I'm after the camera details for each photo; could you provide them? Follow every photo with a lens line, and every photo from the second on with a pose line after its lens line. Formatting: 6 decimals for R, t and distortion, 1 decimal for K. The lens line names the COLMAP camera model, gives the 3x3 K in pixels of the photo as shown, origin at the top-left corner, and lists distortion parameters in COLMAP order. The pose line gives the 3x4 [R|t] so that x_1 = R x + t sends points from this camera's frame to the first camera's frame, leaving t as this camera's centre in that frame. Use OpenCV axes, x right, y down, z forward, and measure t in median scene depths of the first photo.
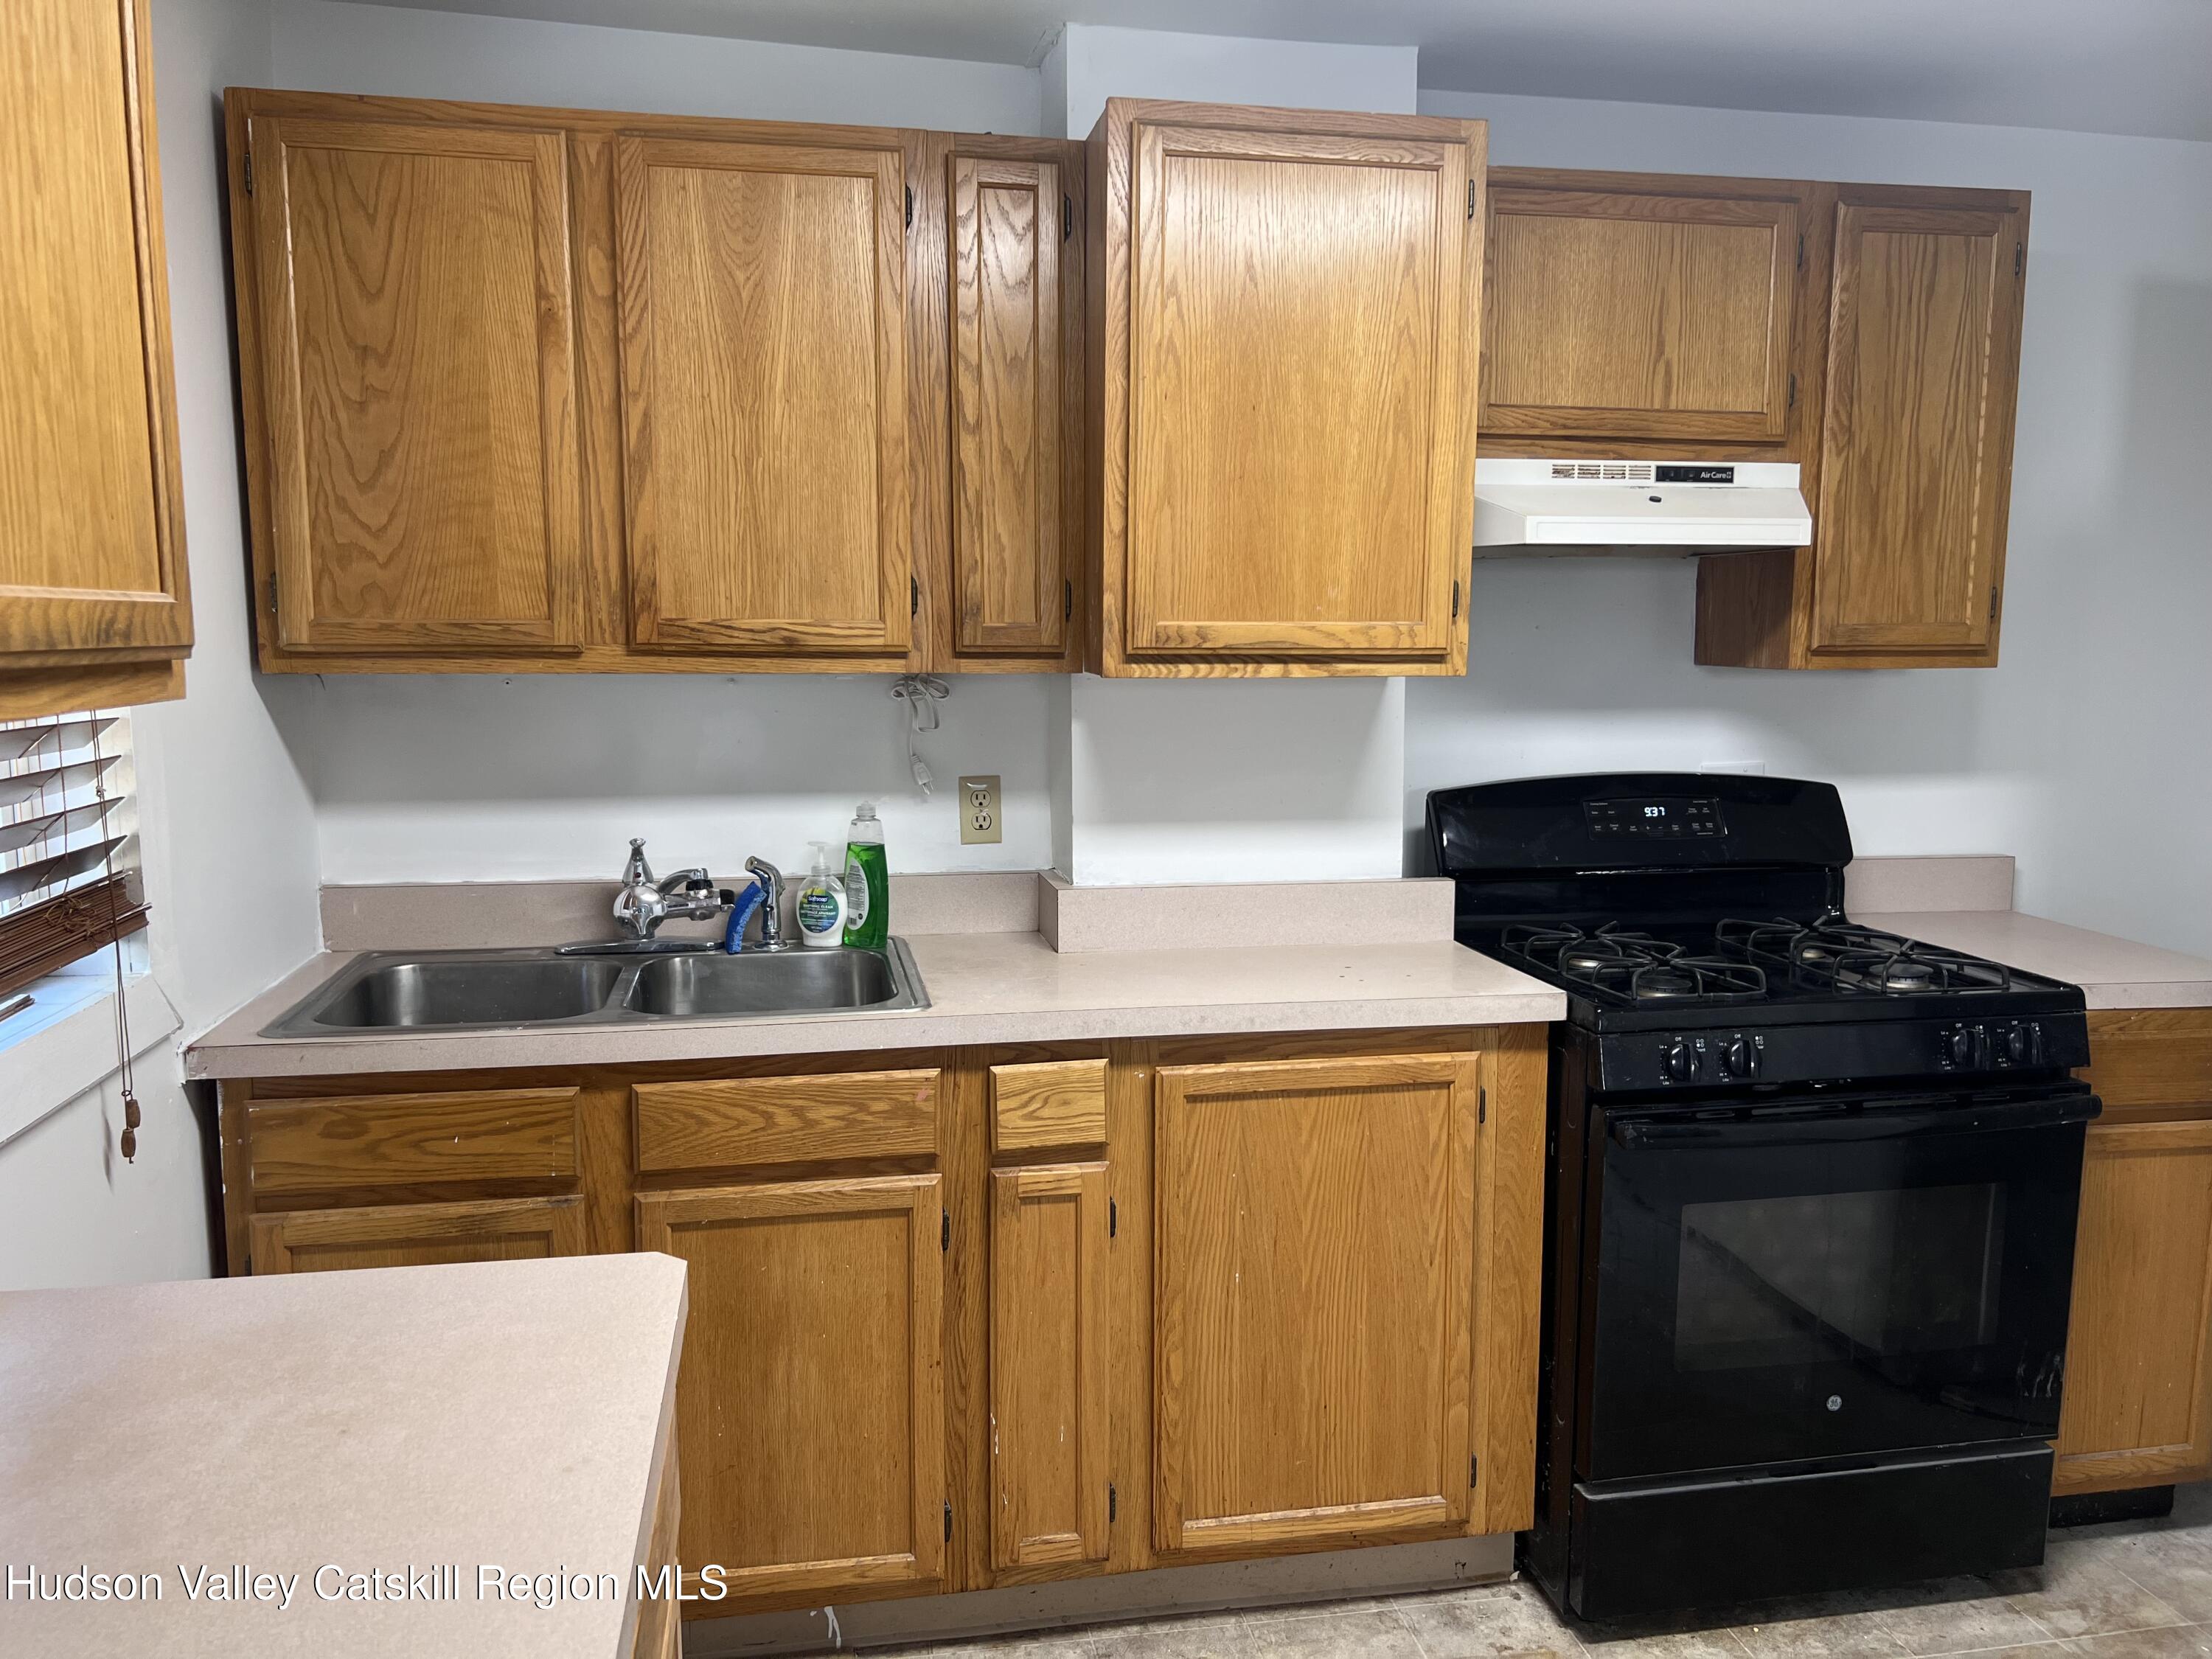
lens RADIAL K [[1674.8, 0, 1106.0], [0, 1674.8, 829.5], [0, 0, 1]] dist [0.110379, -0.158585]
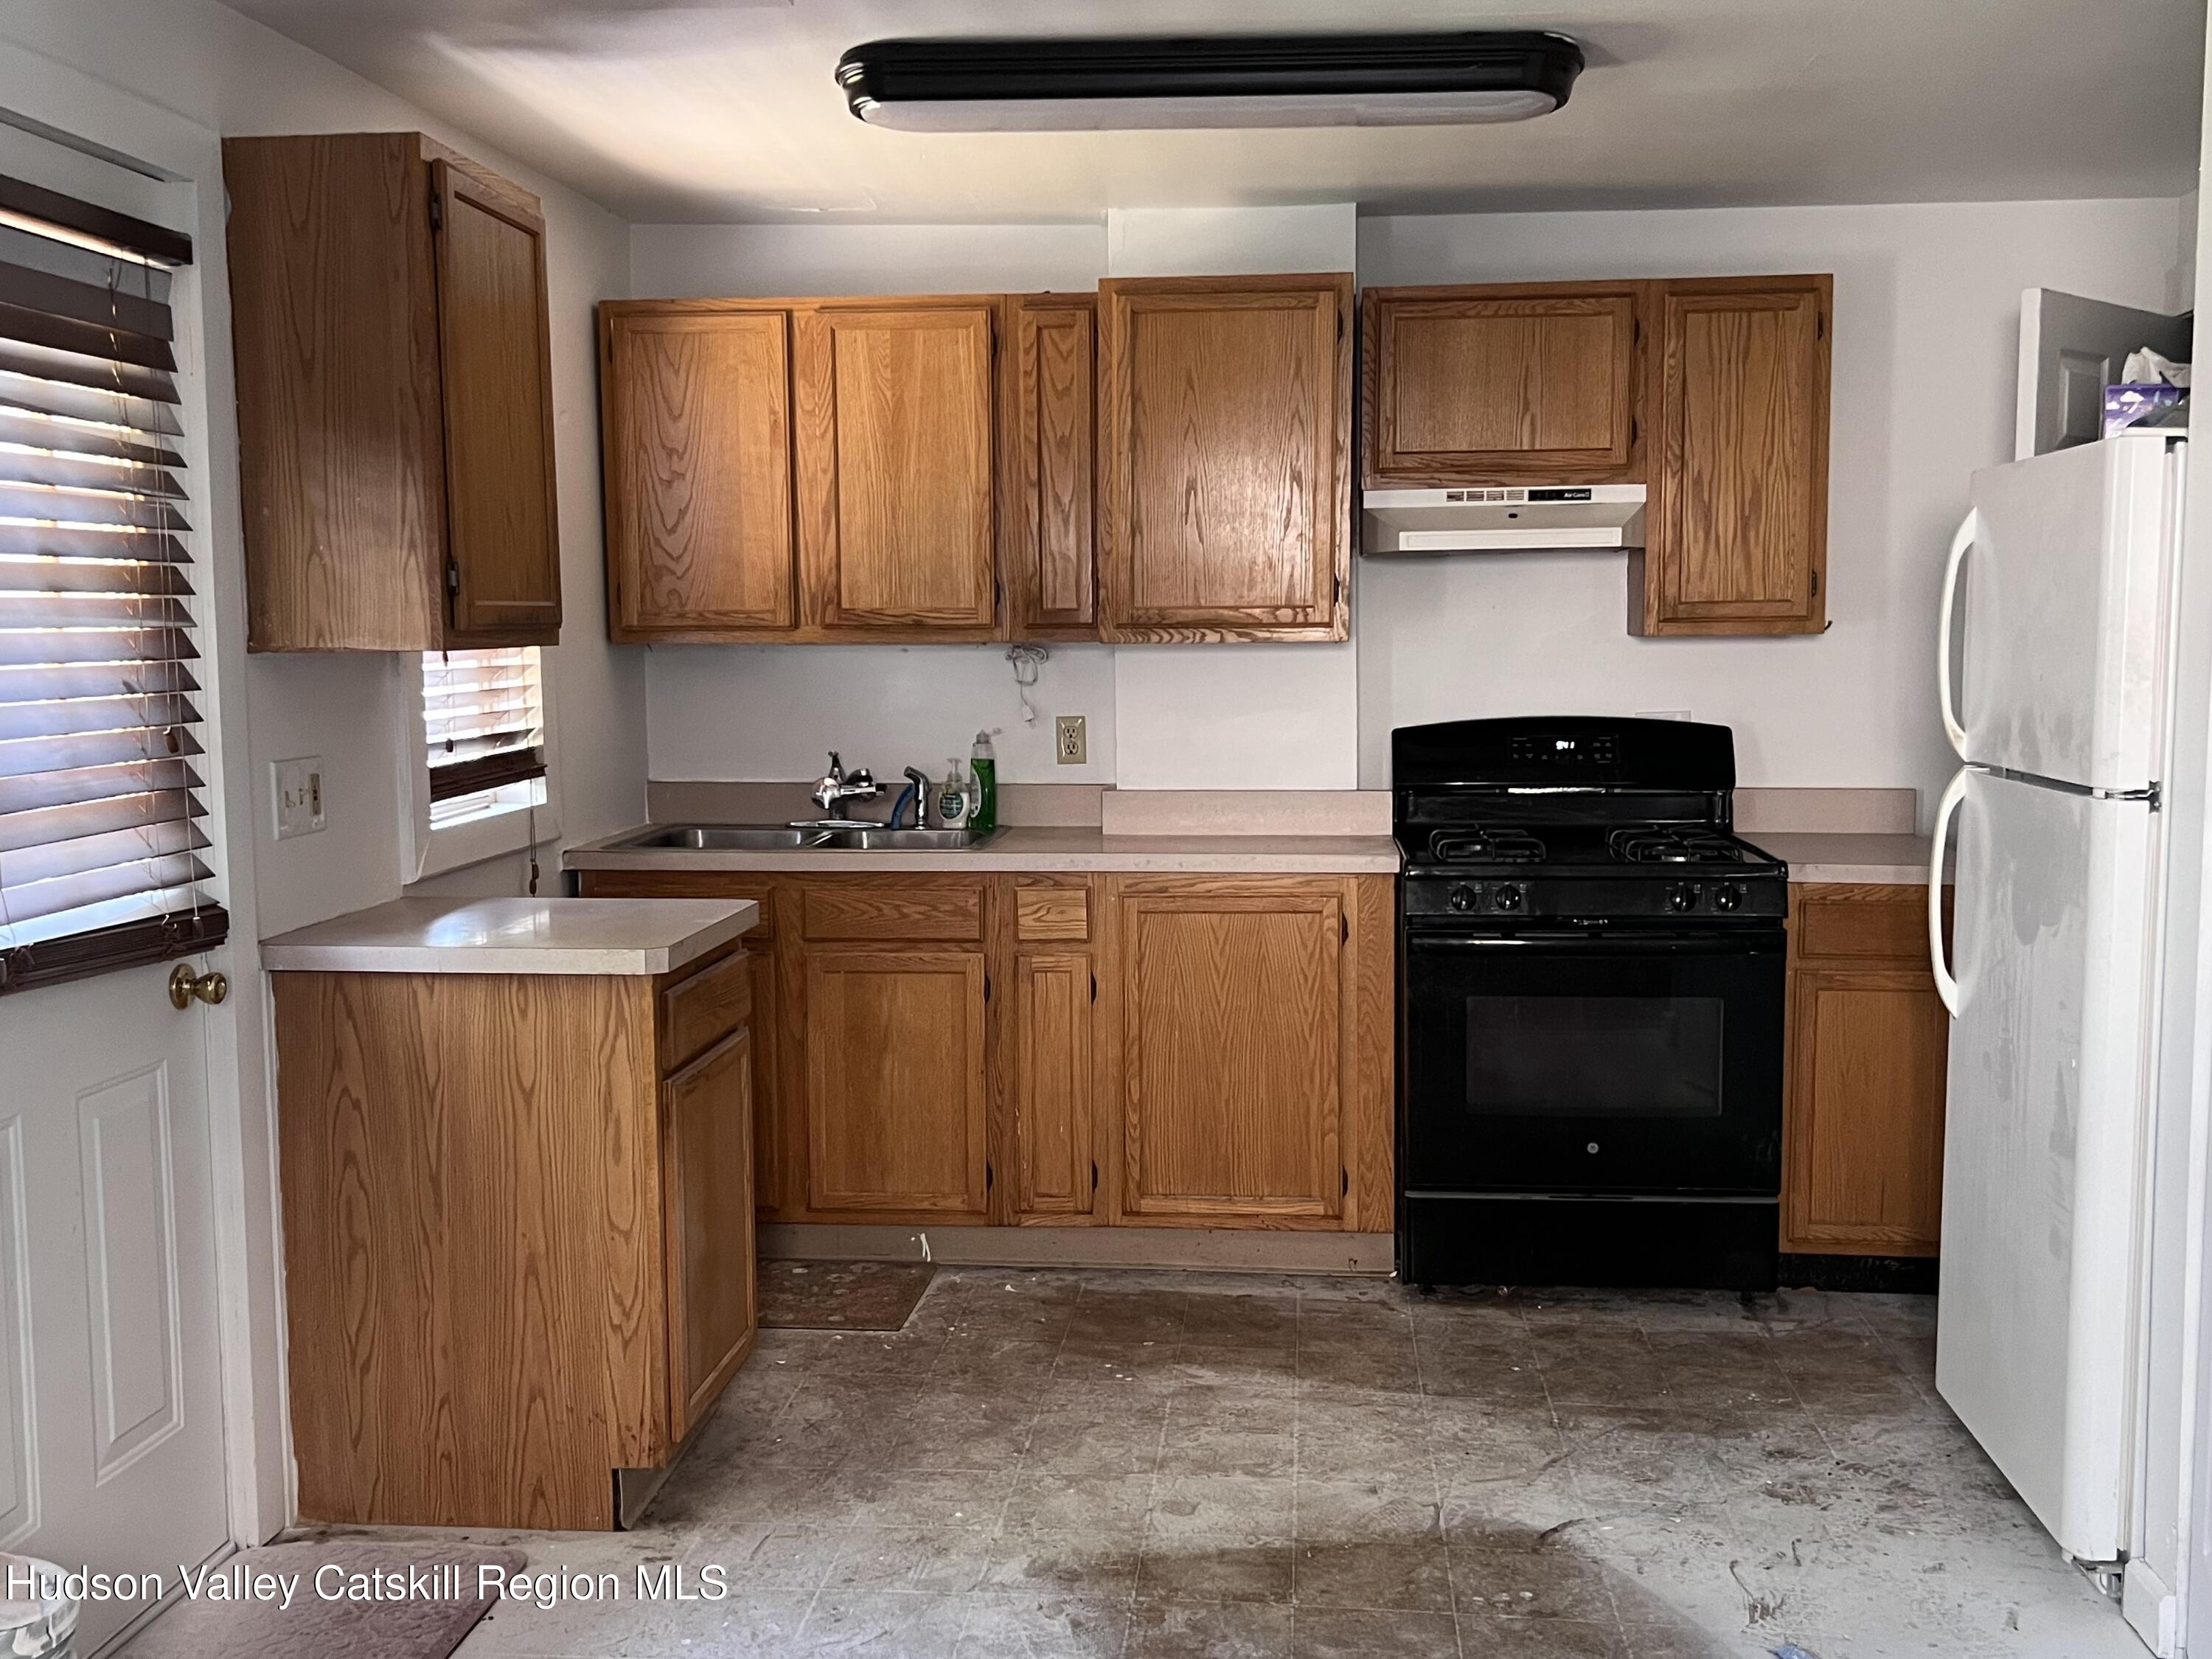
lens RADIAL K [[2335.9, 0, 1106.0], [0, 2335.9, 829.5], [0, 0, 1]] dist [0.406556, -1.895019]
pose [[0.959030, 0.016335, -0.282834, 0.597178], [-0.023639, 0.999469, -0.022428, 0.124634], [0.282317, 0.028195, 0.958907, -1.032461]]
